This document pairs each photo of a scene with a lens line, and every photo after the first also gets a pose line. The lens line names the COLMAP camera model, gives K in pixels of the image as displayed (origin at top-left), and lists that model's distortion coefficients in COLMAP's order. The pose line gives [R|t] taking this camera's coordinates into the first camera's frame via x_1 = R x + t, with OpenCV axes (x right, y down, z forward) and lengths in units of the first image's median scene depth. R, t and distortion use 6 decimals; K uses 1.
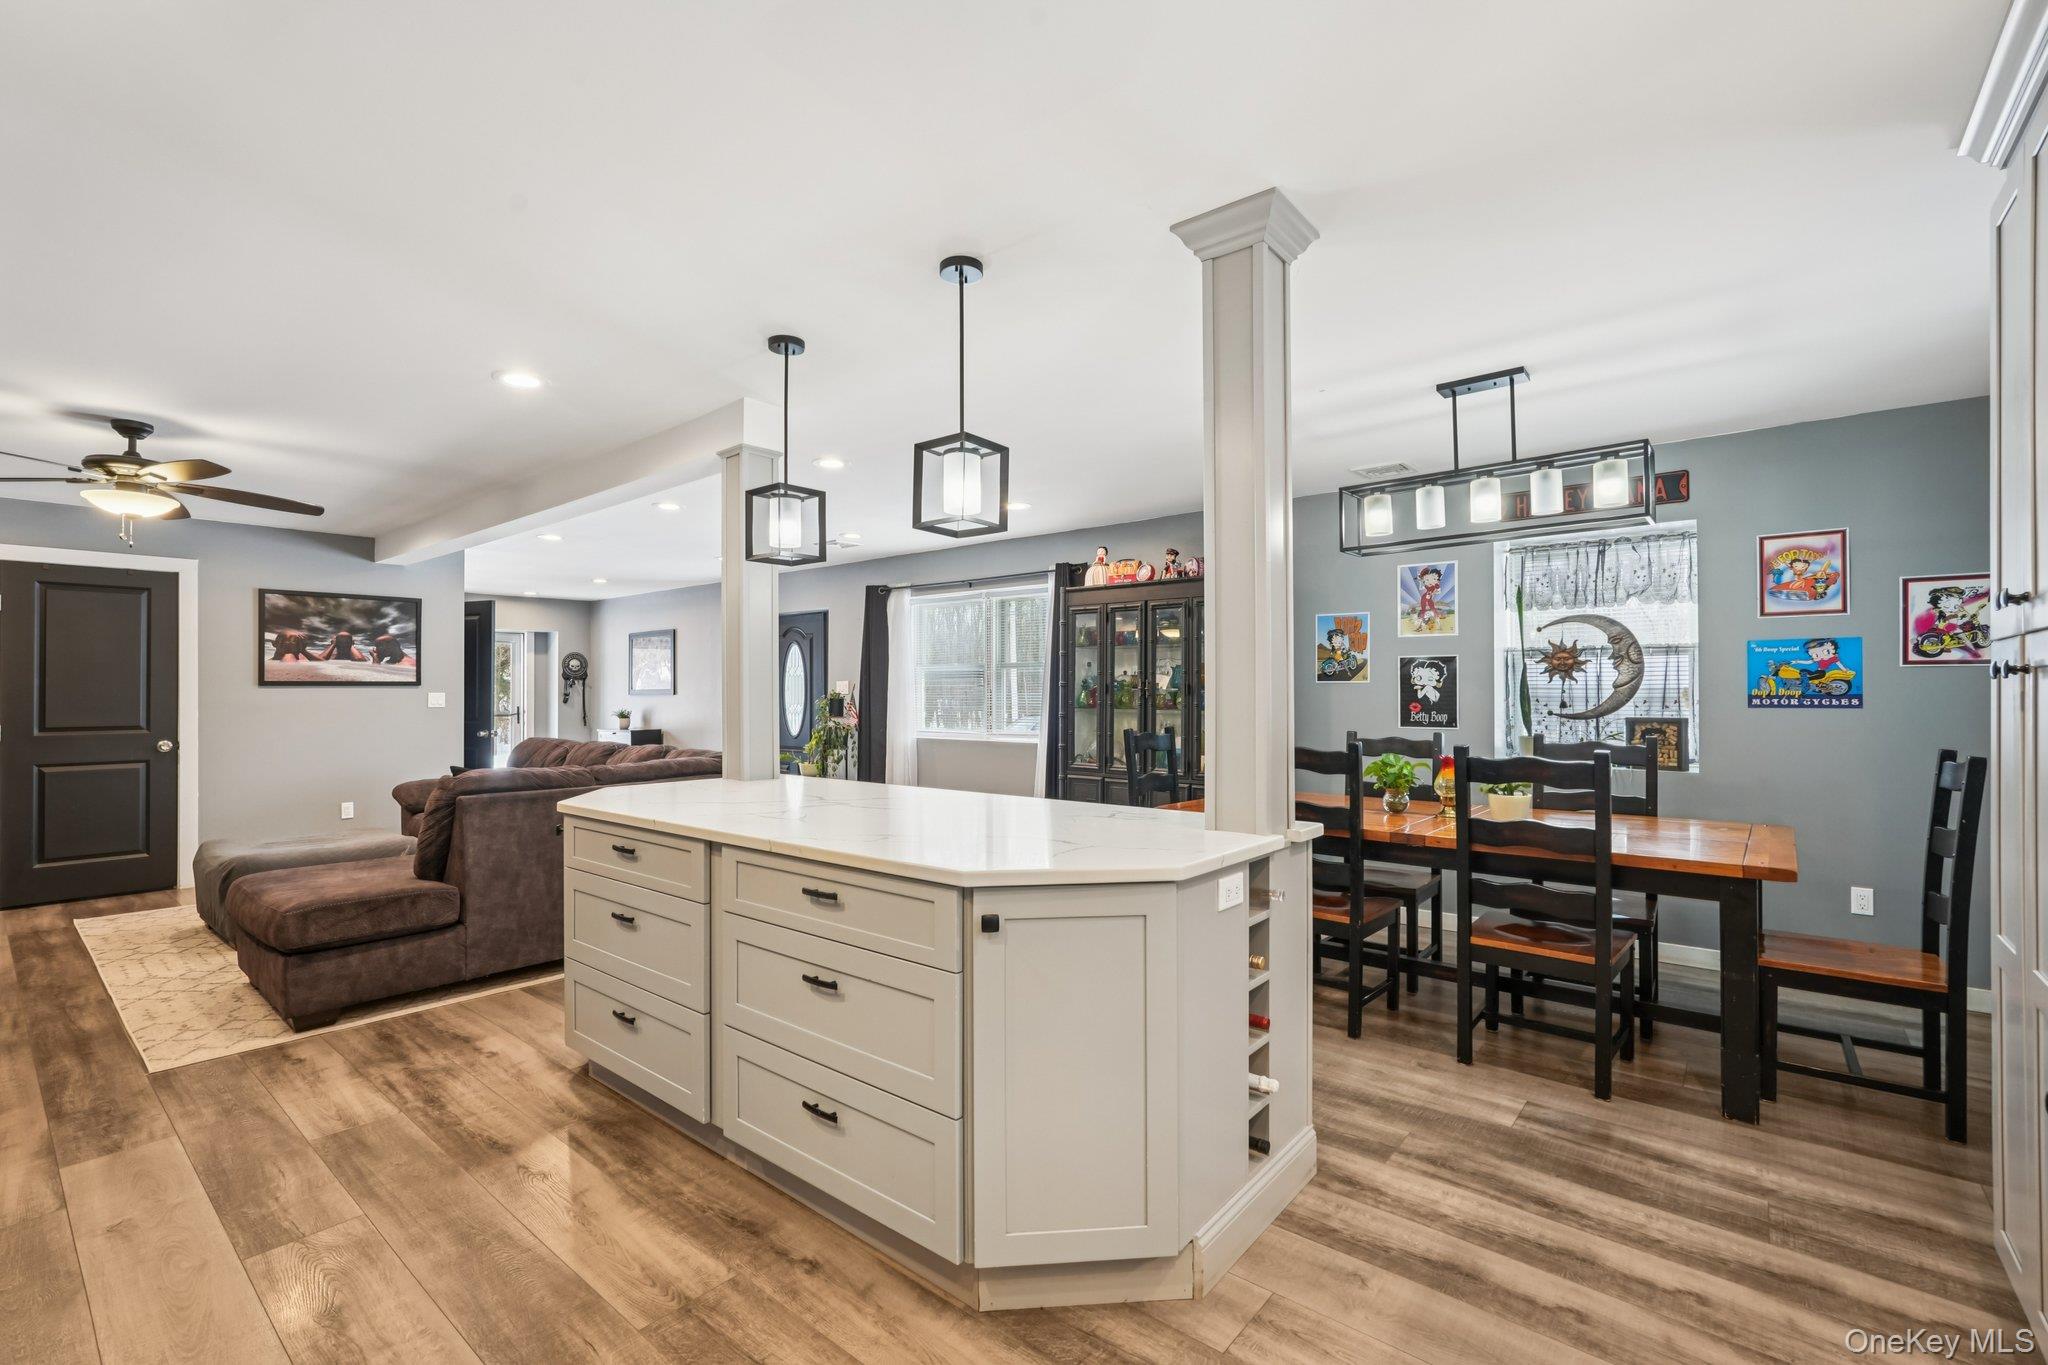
lens RADIAL K [[892.8, 0, 1014.0], [0, 892.8, 688.5], [0, 0, 1]] dist [-0.013372, 0.008159]
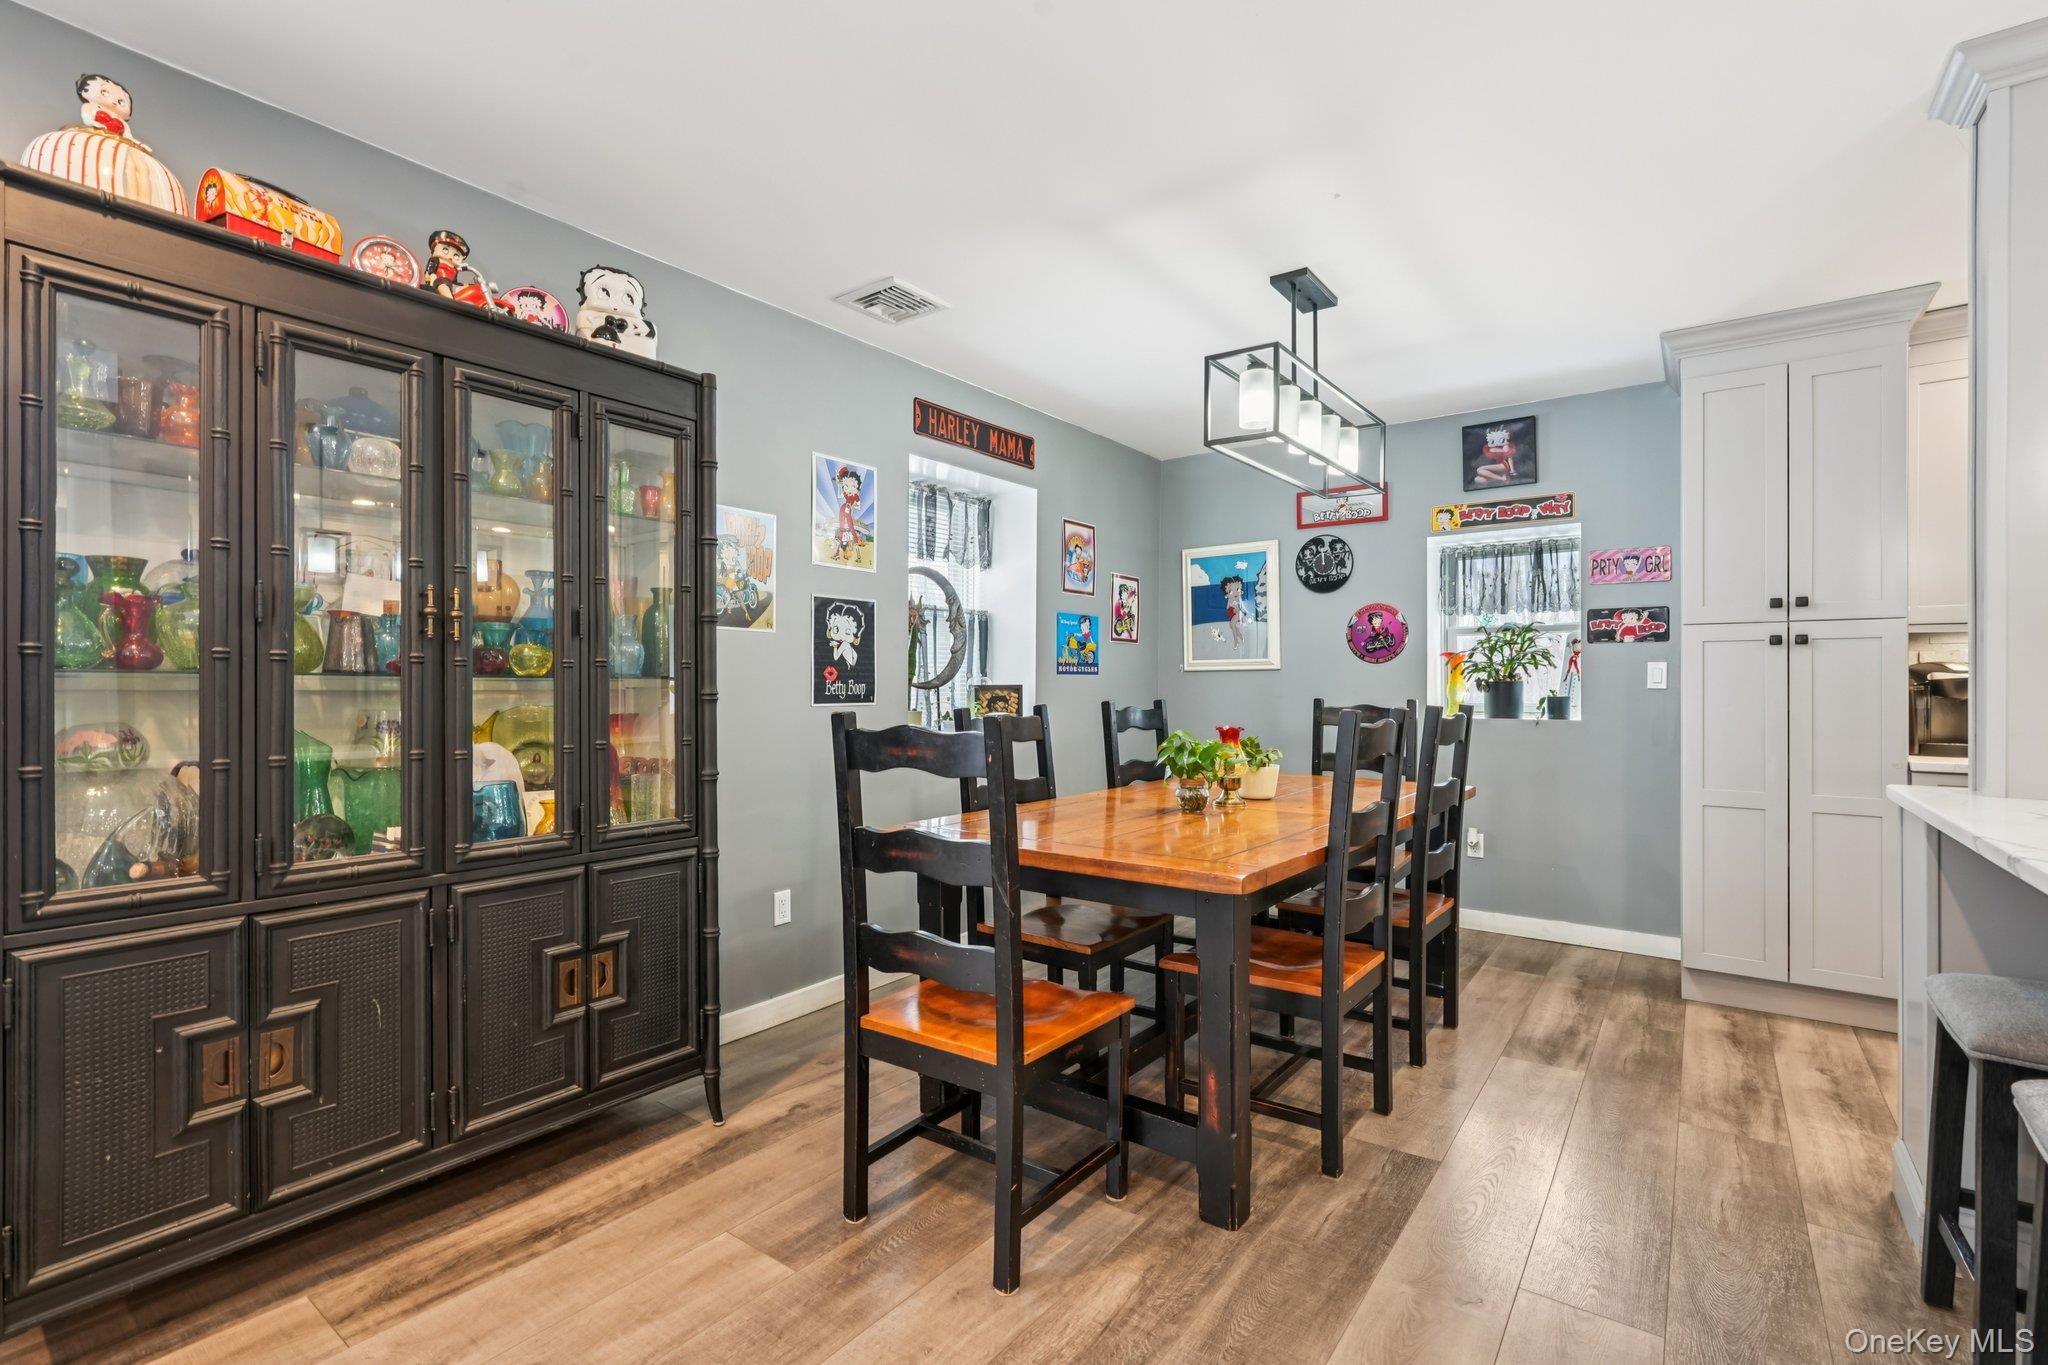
lens RADIAL K [[909.7, 0, 1042.5], [0, 909.7, 679.2], [0, 0, 1]] dist [0.000339, 0.000406]
pose [[-0.061163, 0.007141, 0.998102, -0.234699], [-0.004177, 0.999964, -0.007411, 0.030063], [-0.998119, -0.004622, -0.061130, 0.901528]]
